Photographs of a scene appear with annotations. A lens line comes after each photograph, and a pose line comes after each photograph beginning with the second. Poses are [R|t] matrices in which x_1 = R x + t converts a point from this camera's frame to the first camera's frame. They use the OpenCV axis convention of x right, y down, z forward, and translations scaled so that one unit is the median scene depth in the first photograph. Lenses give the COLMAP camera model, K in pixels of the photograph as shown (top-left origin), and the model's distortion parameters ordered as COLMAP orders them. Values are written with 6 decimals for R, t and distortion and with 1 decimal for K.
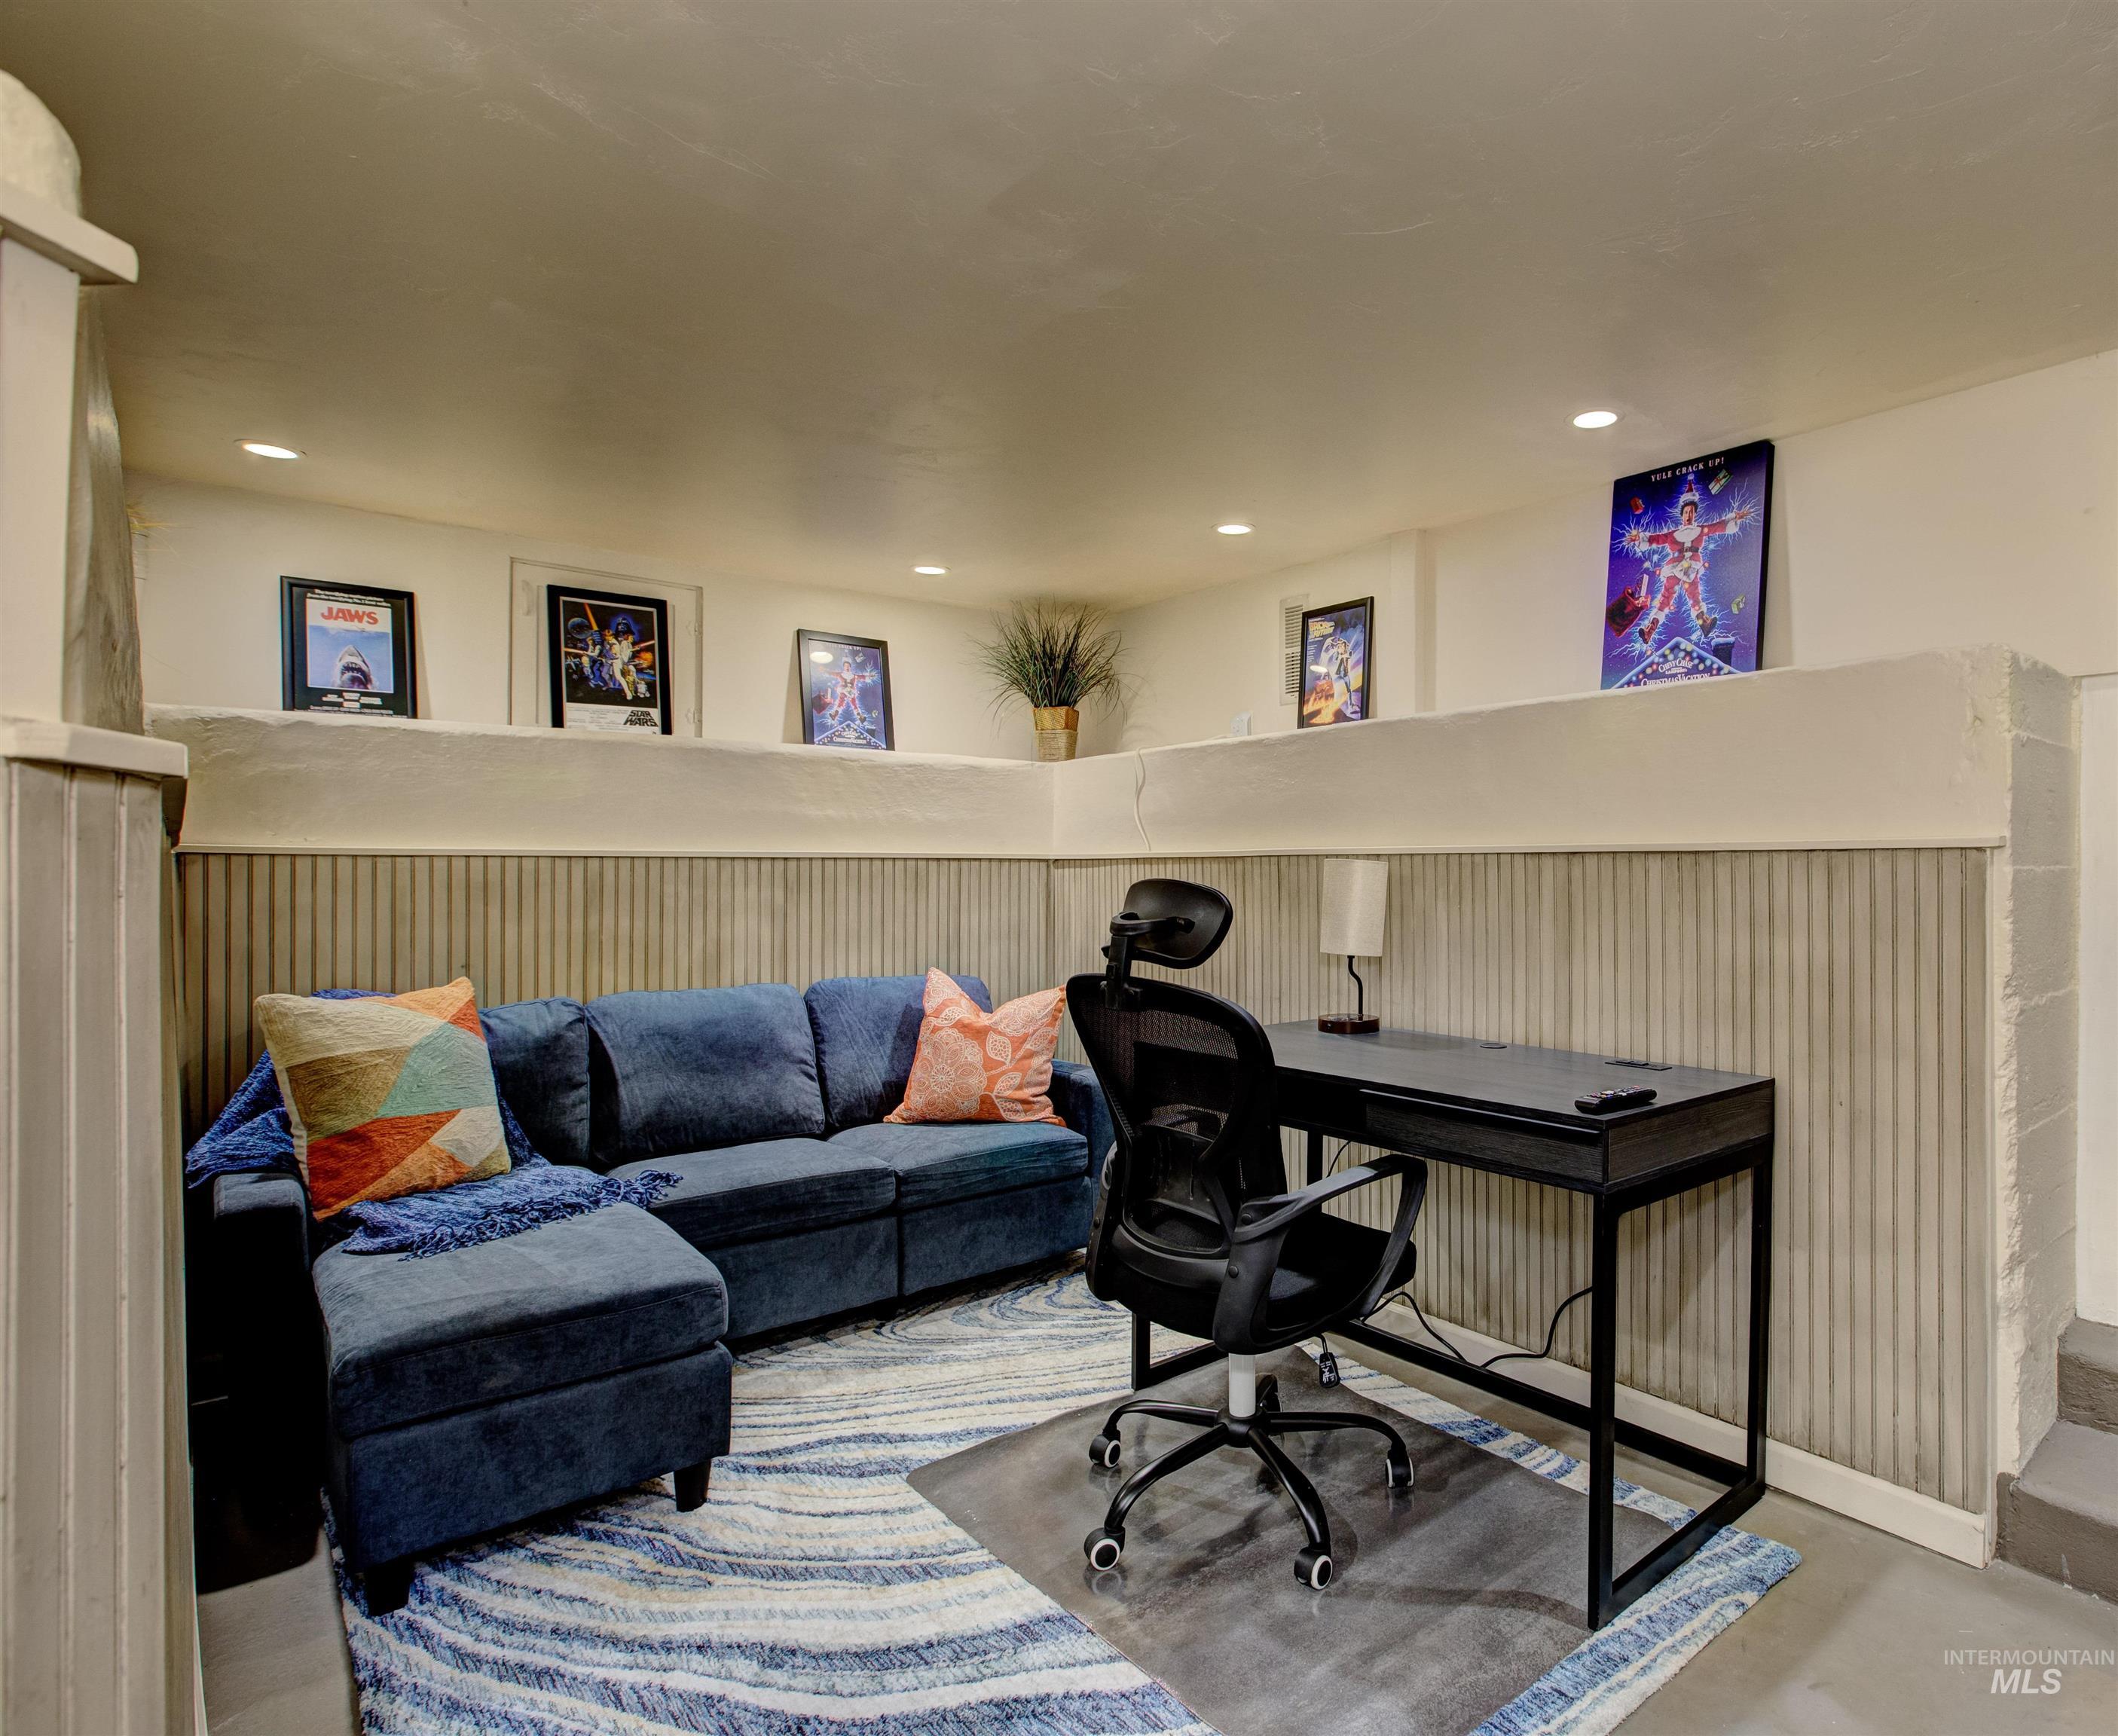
lens RADIAL K [[1466.9, 0, 1060.0], [0, 1466.9, 858.6], [0, 0, 1]] dist [-0.005595, 0.003730]
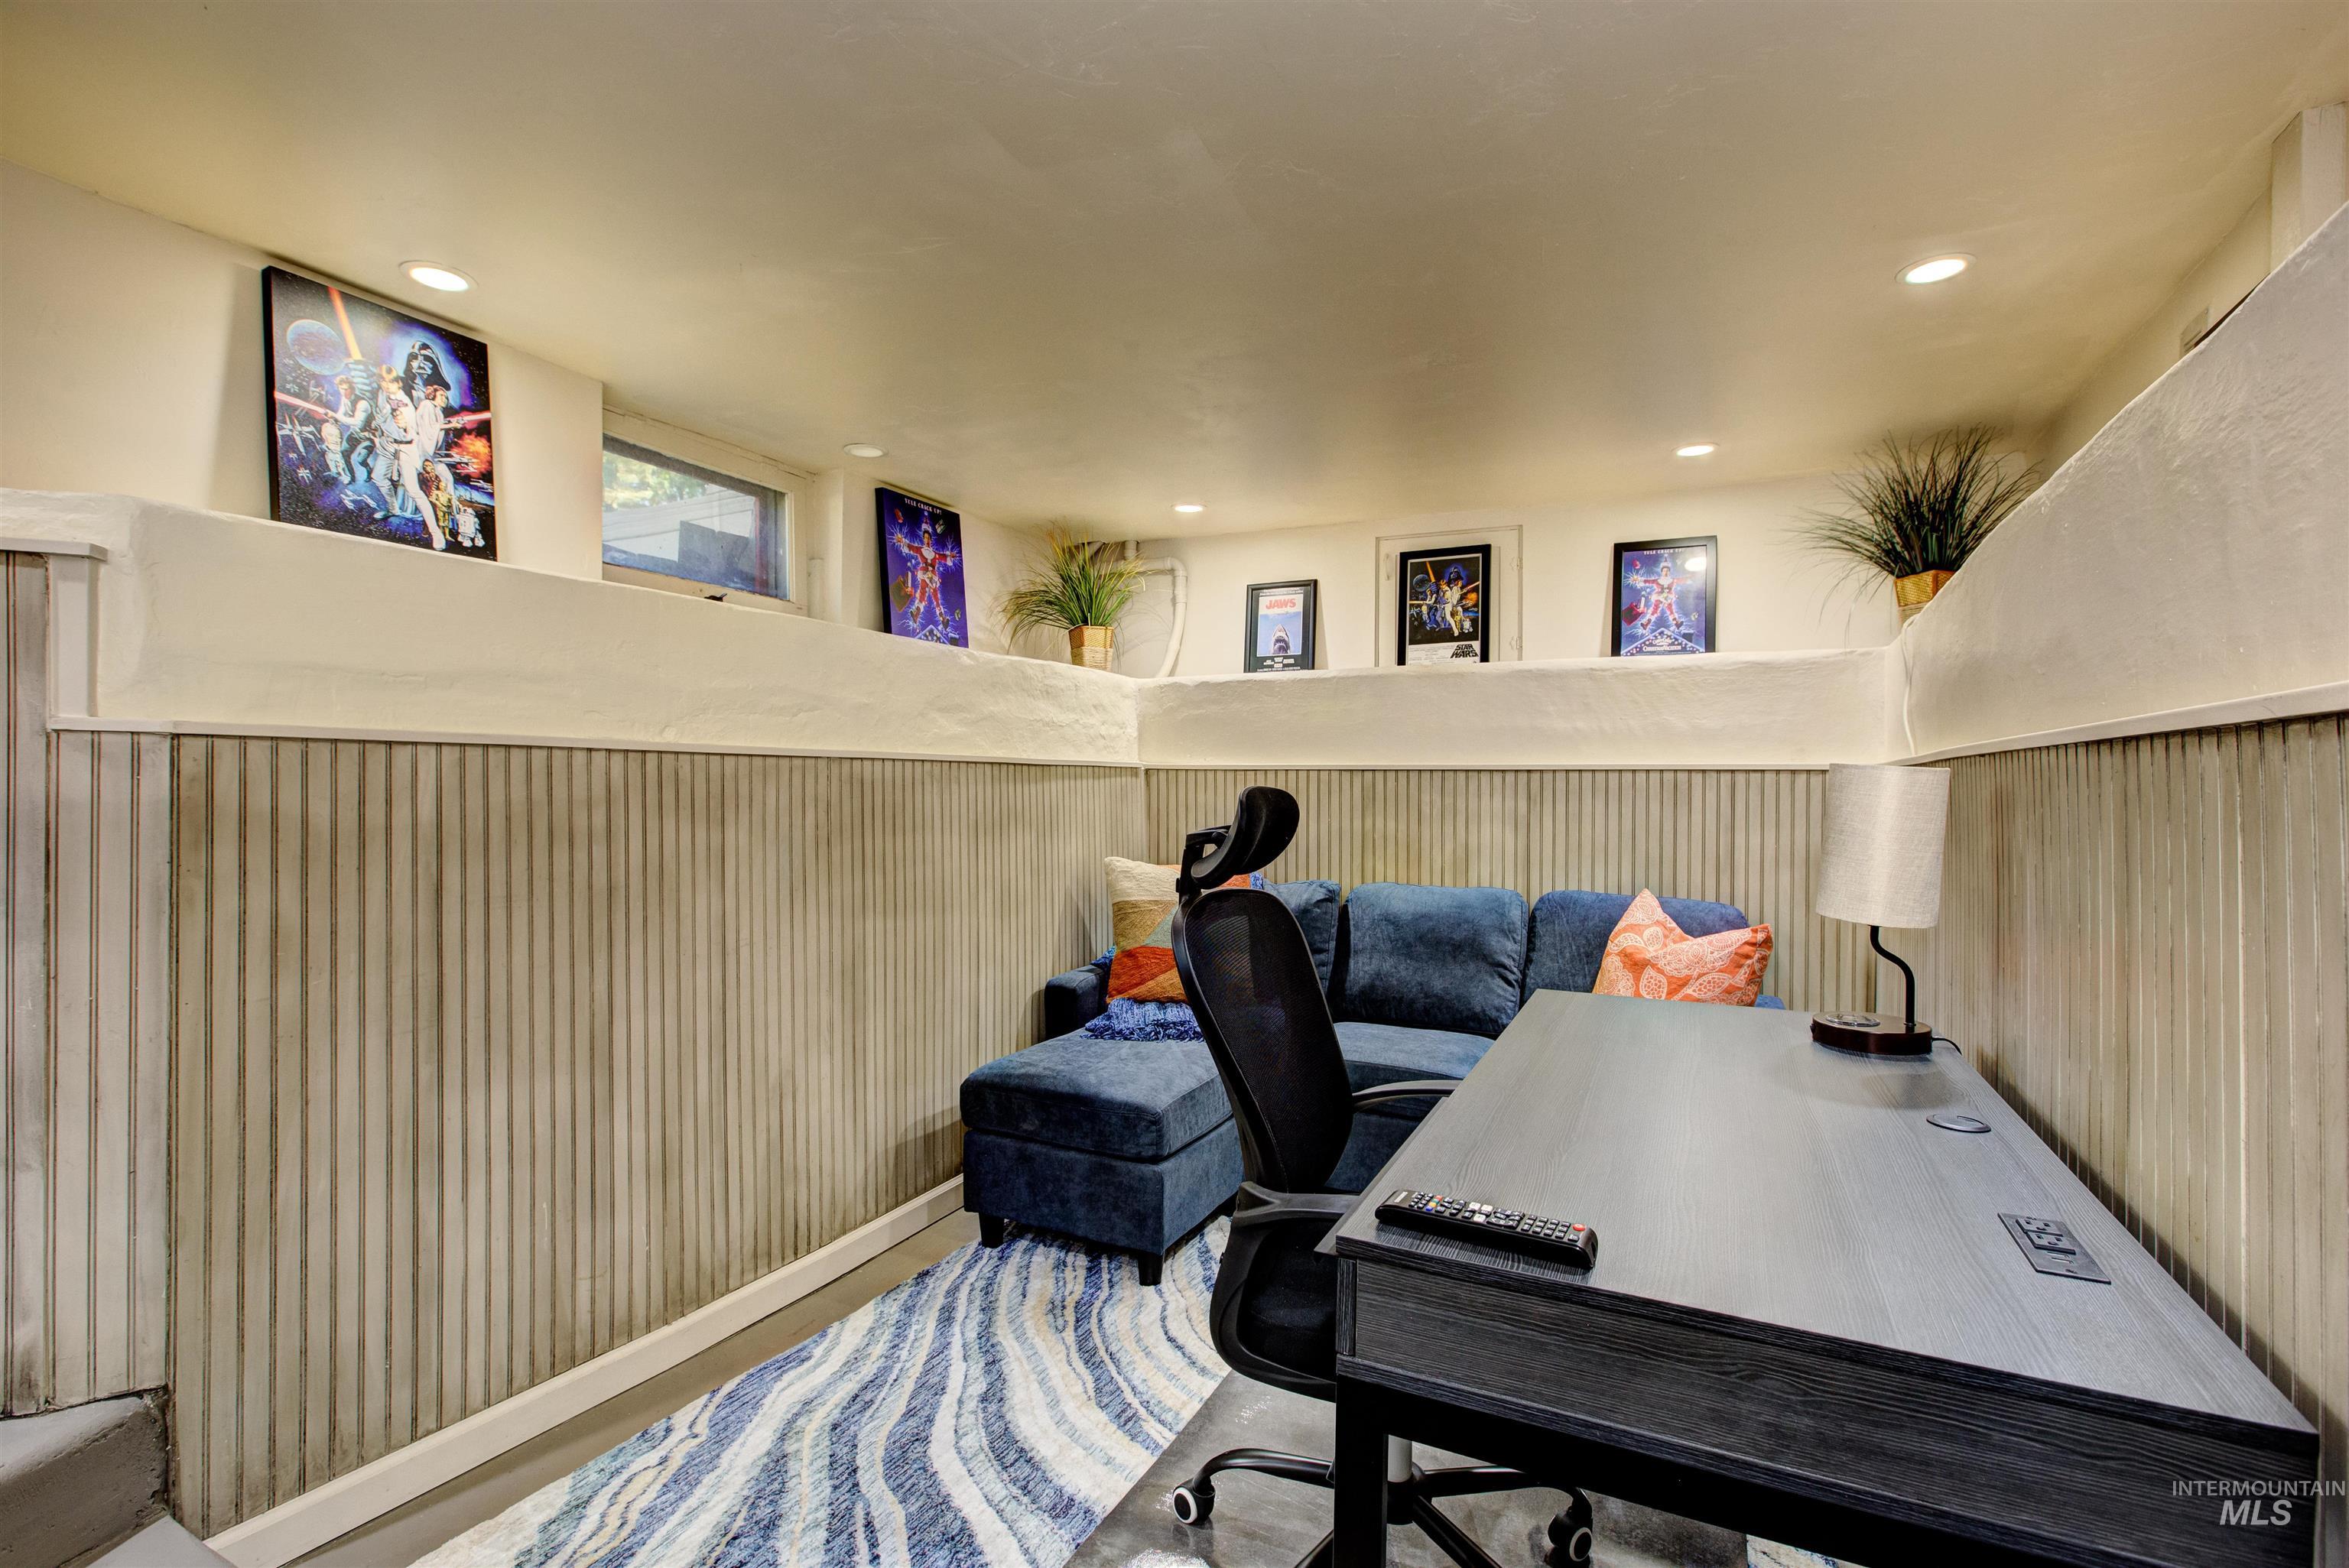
lens RADIAL K [[1079.3, 0, 1178.0], [0, 1079.3, 787.3], [0, 0, 1]] dist [-0.015278, 0.005744]
pose [[0.354469, 0.006465, -0.935046, 0.449402], [-0.002842, 0.999979, 0.005837, 0.008098], [0.935064, 0.000588, 0.354480, 0.506705]]
